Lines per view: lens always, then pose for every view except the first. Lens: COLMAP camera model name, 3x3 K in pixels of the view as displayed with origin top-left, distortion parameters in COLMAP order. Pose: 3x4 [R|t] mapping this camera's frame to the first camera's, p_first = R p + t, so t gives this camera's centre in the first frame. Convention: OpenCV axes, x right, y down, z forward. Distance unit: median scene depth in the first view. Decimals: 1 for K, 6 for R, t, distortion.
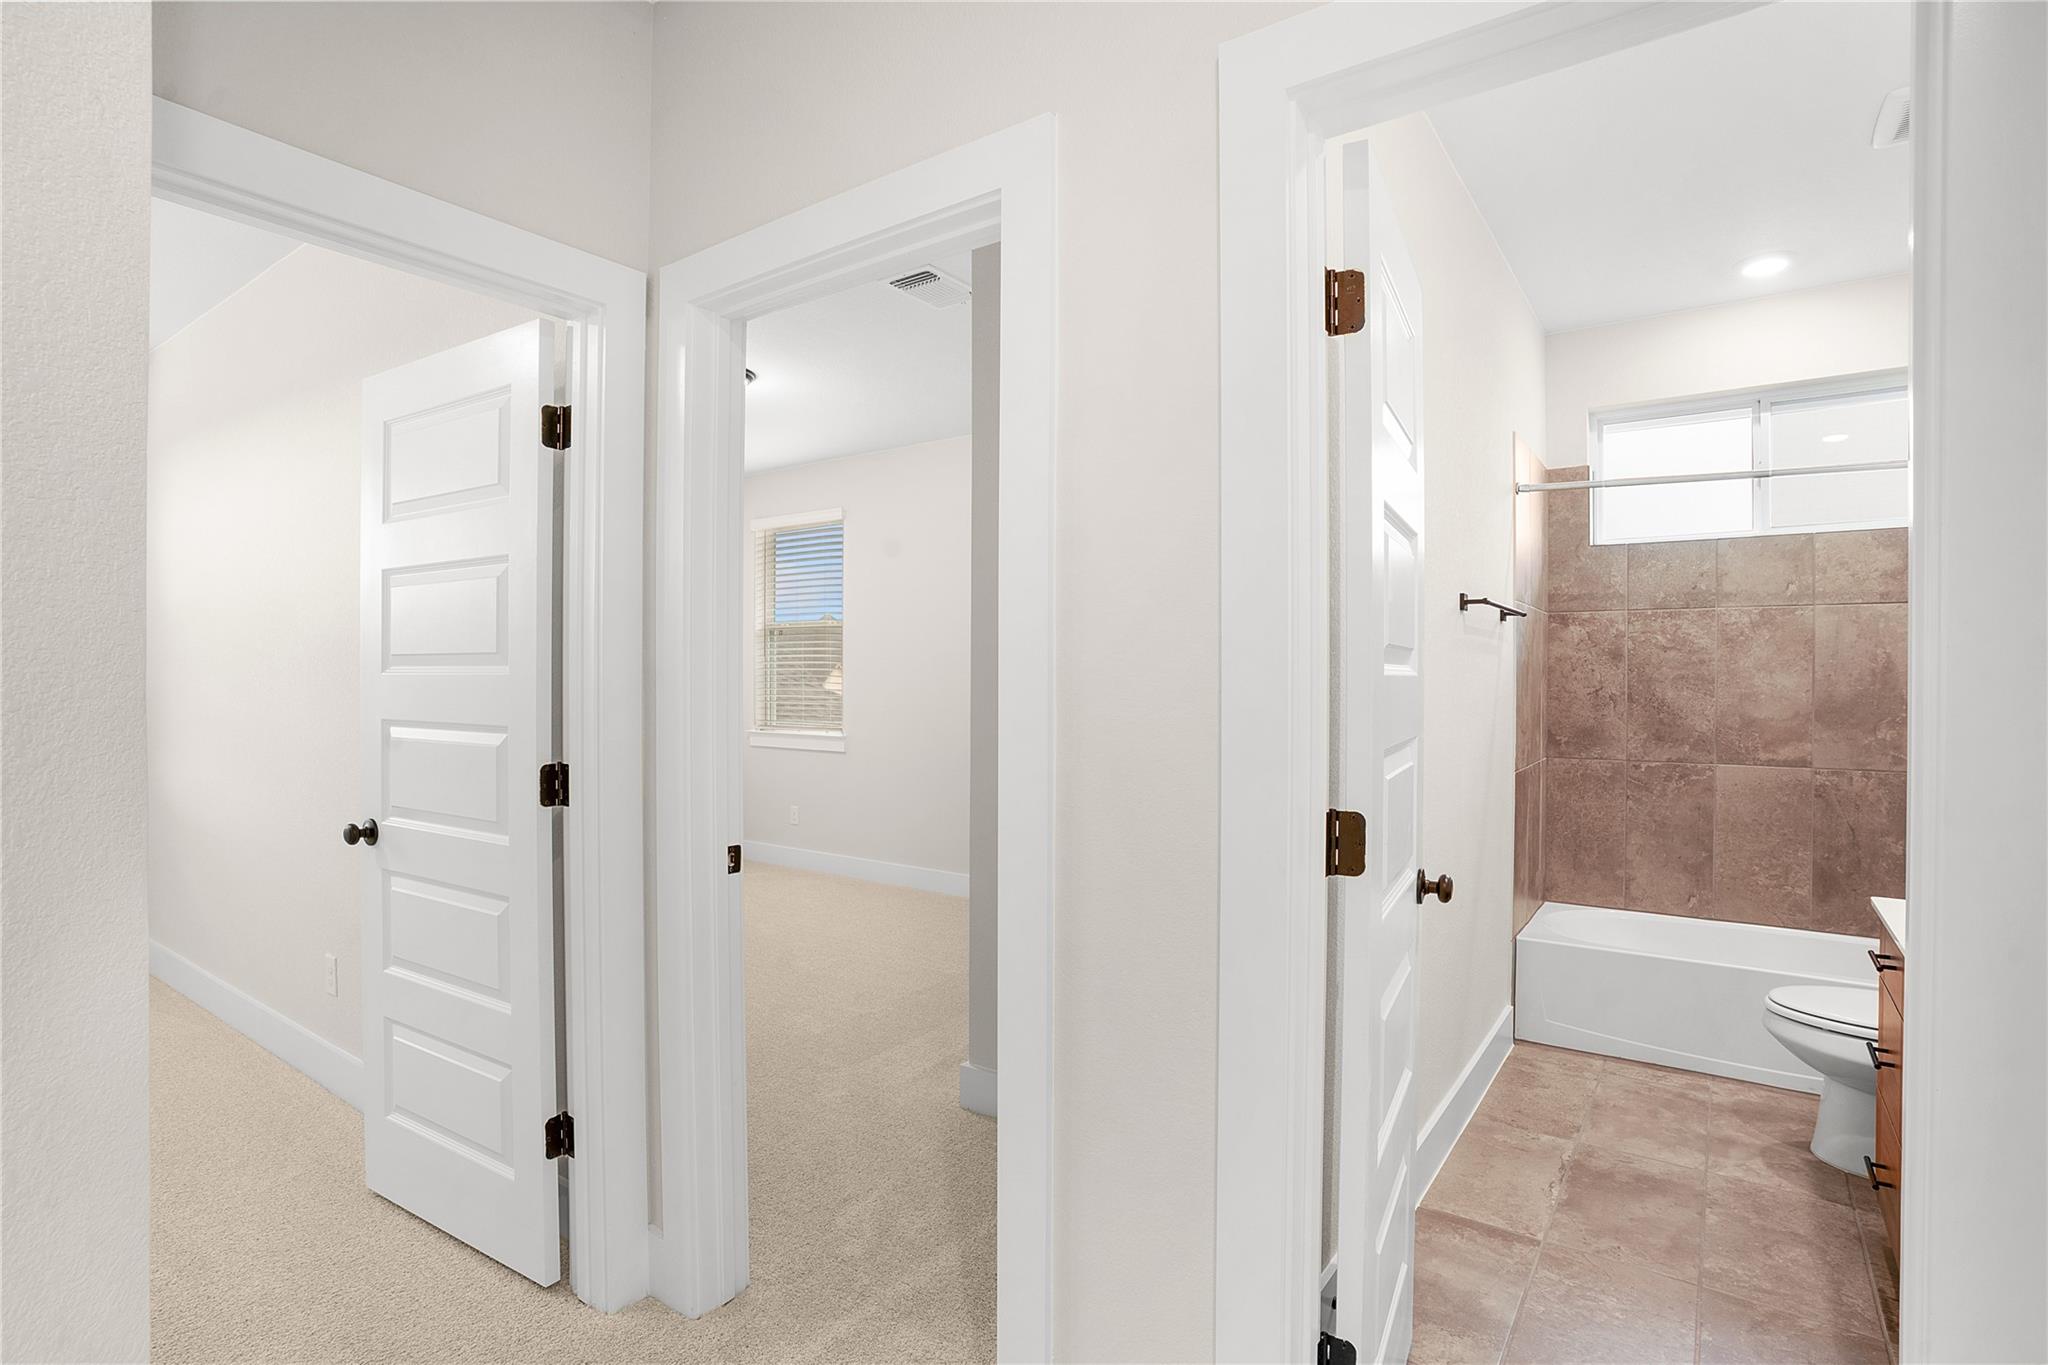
lens RADIAL K [[1022.7, 0, 1006.7], [0, 1022.7, 683.8], [0, 0, 1]] dist [-0.050120, 0.011788]
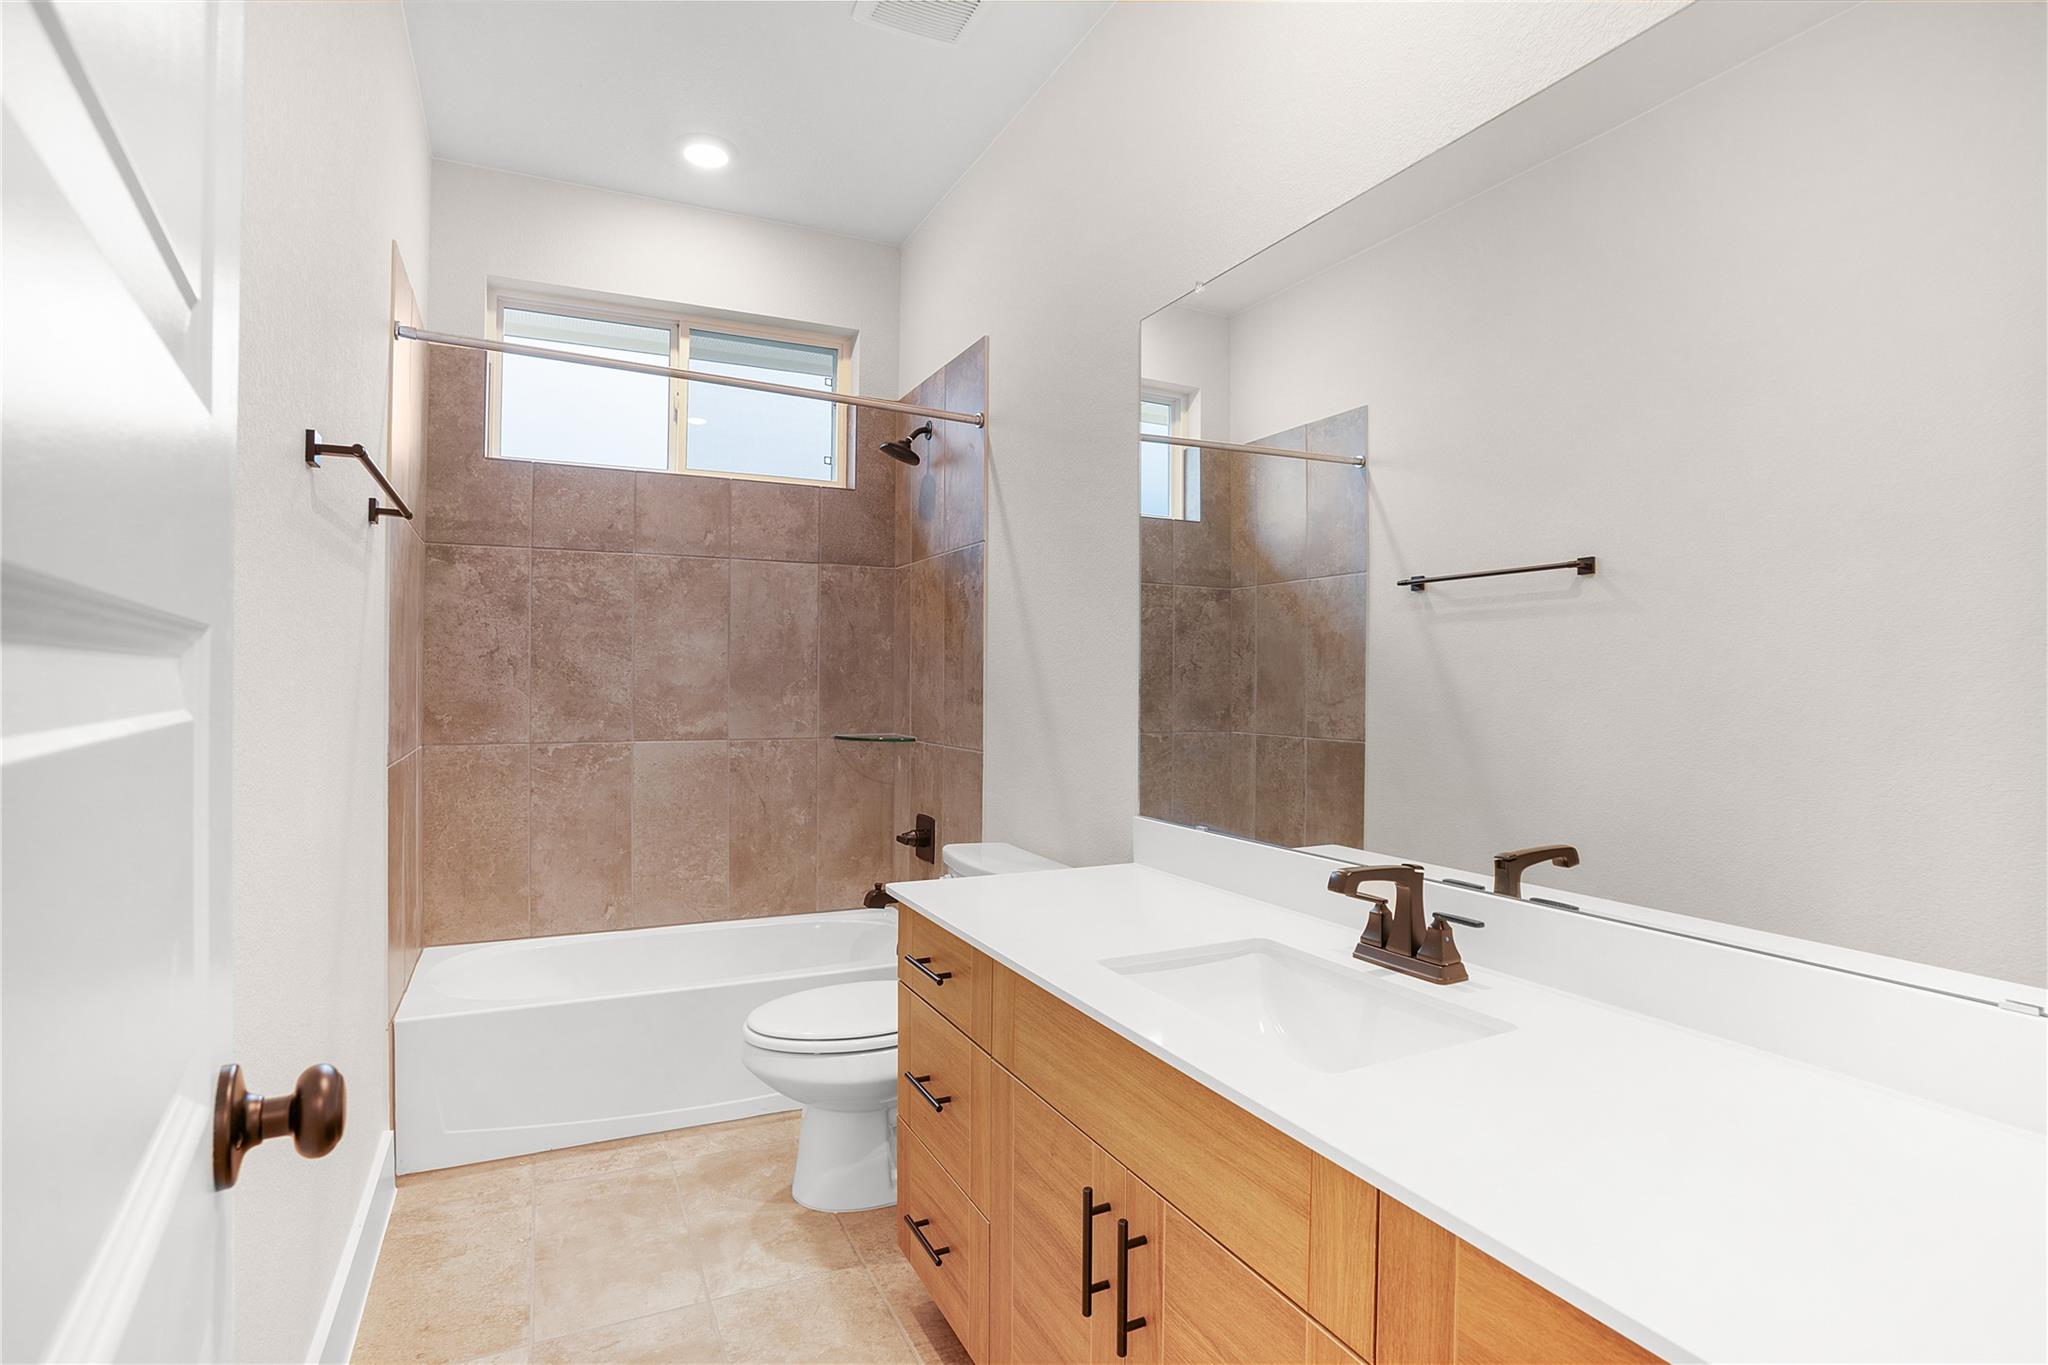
lens RADIAL K [[1022.7, 0, 1026.2], [0, 1022.7, 675.0], [0, 0, 1]] dist [-0.050120, 0.011788]
pose [[0.479944, 0.005507, 0.877282, 0.129335], [0.006715, 0.999928, -0.009950, 0.036981], [-0.877273, 0.010667, 0.479873, 0.317409]]
